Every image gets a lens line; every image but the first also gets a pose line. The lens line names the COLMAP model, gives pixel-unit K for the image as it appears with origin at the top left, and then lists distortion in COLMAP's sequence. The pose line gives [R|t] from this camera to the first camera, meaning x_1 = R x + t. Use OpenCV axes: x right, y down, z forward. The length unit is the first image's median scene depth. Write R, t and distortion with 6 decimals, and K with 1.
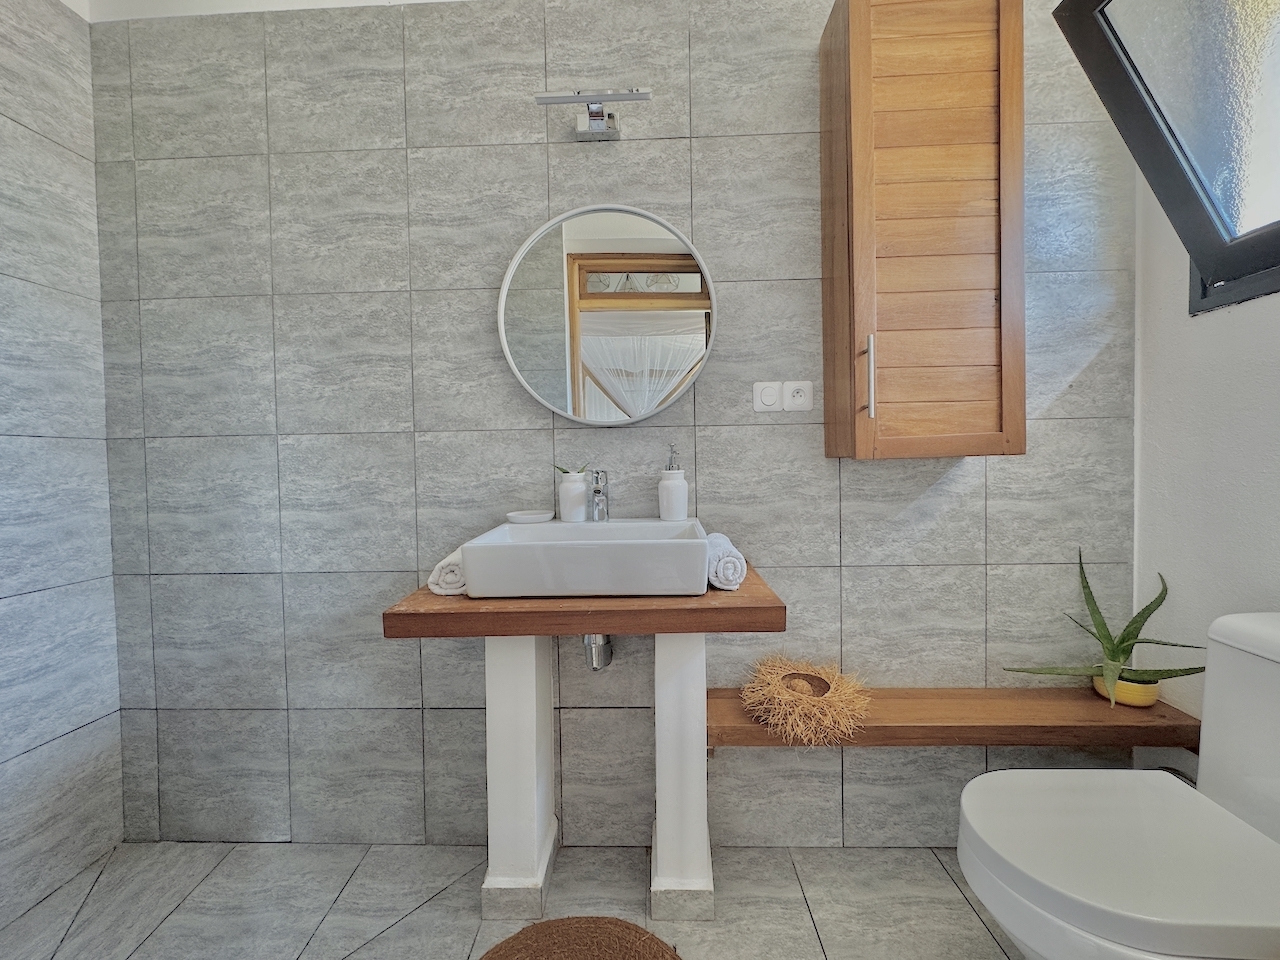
lens RADIAL K [[516.7, 0, 630.7], [0, 516.7, 489.8], [0, 0, 1]] dist [-0.001151, 0.000332]
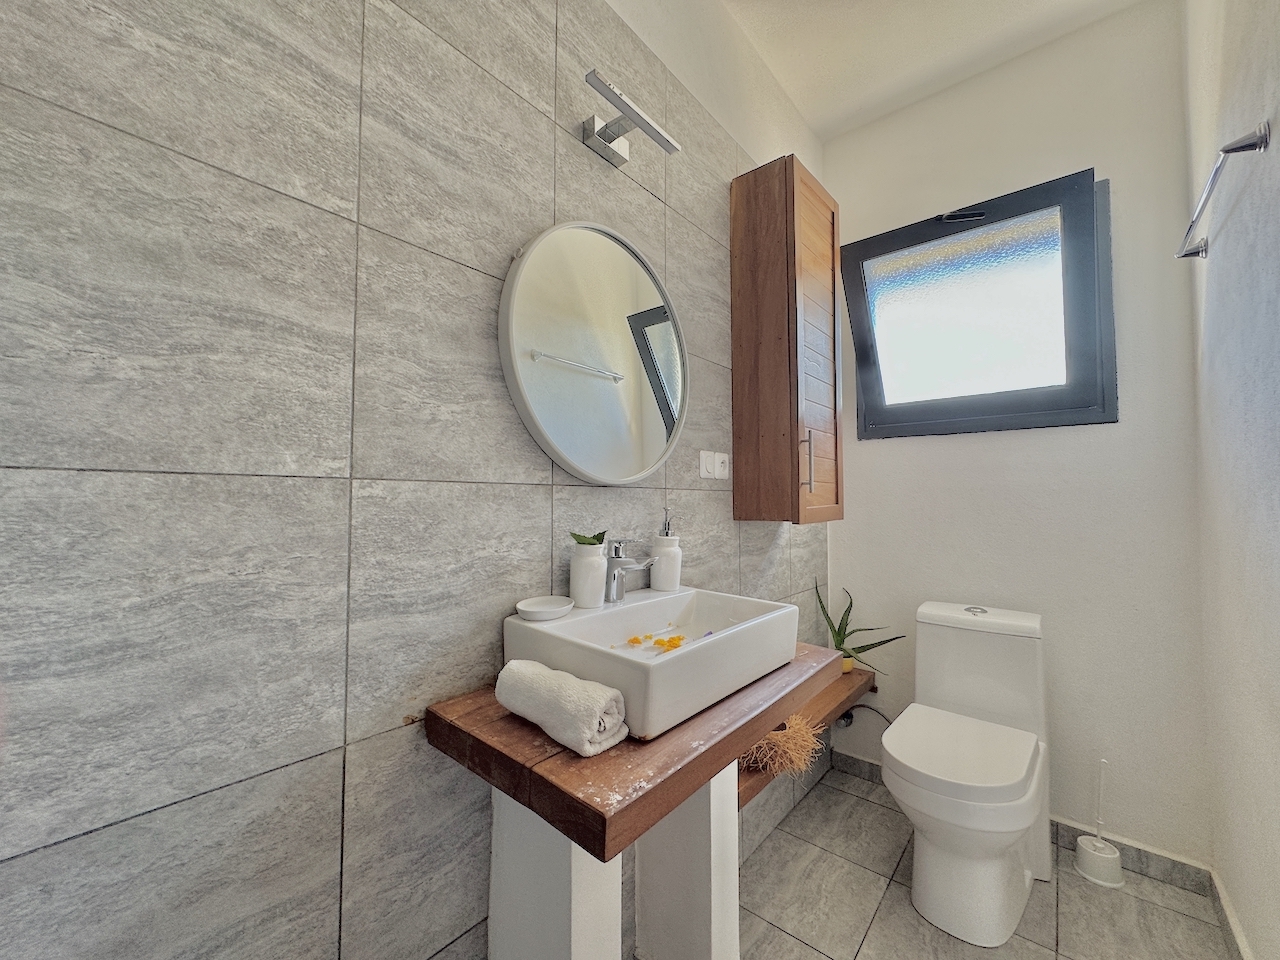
lens RADIAL K [[516.7, 0, 639.9], [0, 516.7, 489.4], [0, 0, 1]] dist [-0.001151, 0.000332]
pose [[0.611798, 0.037177, 0.790140, -0.663325], [0.027238, 0.997312, -0.068015, -0.057045], [-0.790545, 0.063133, 0.609141, 0.443792]]
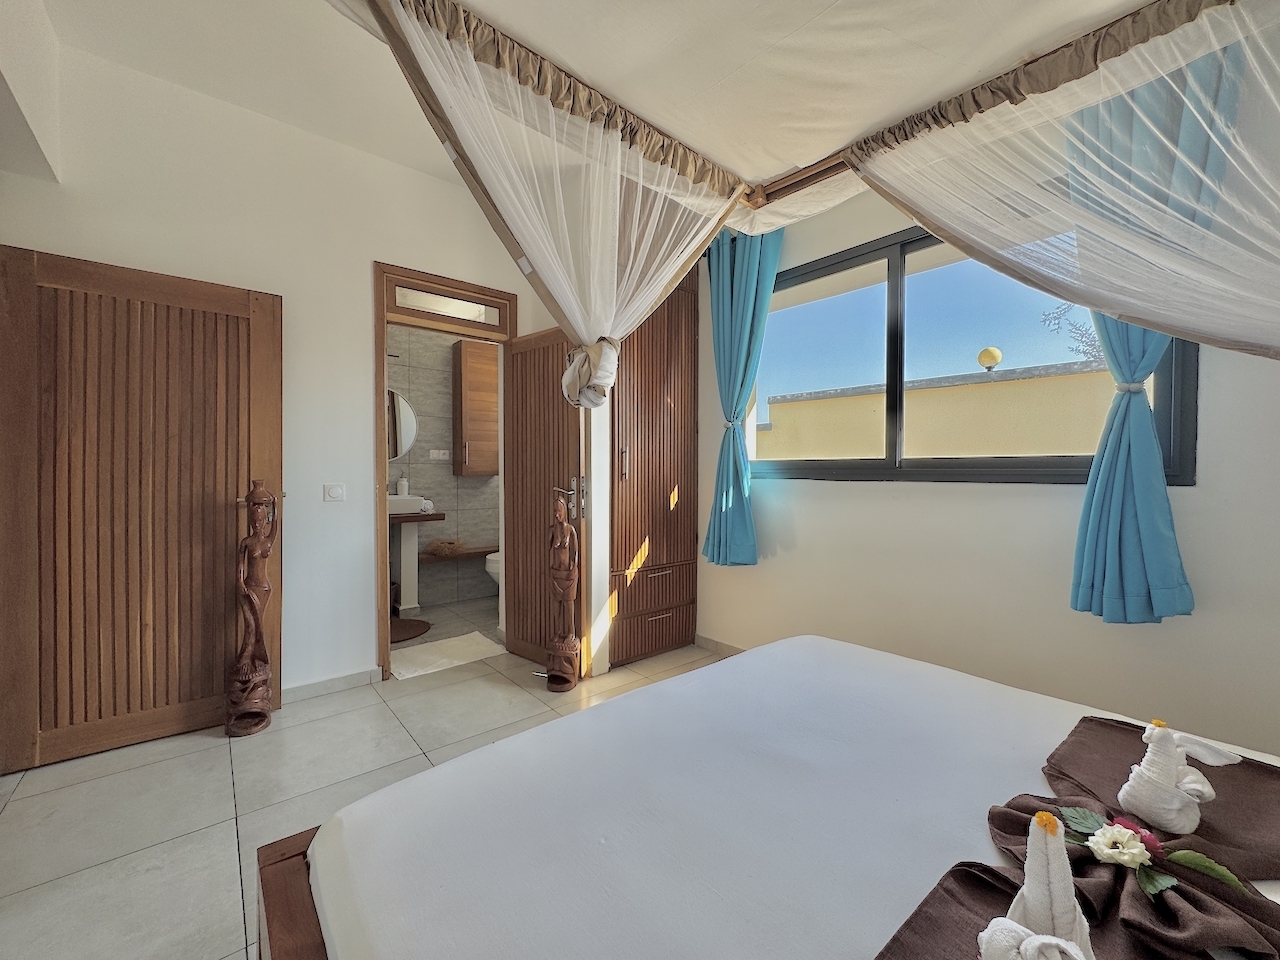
lens RADIAL K [[516.7, 0, 643.1], [0, 516.7, 477.4], [0, 0, 1]] dist [-0.001151, 0.000332]
pose [[0.728702, 0.020187, 0.684534, -0.896051], [0.006586, 0.999313, -0.036481, 0.069318], [-0.684800, 0.031092, 0.728068, -1.999528]]
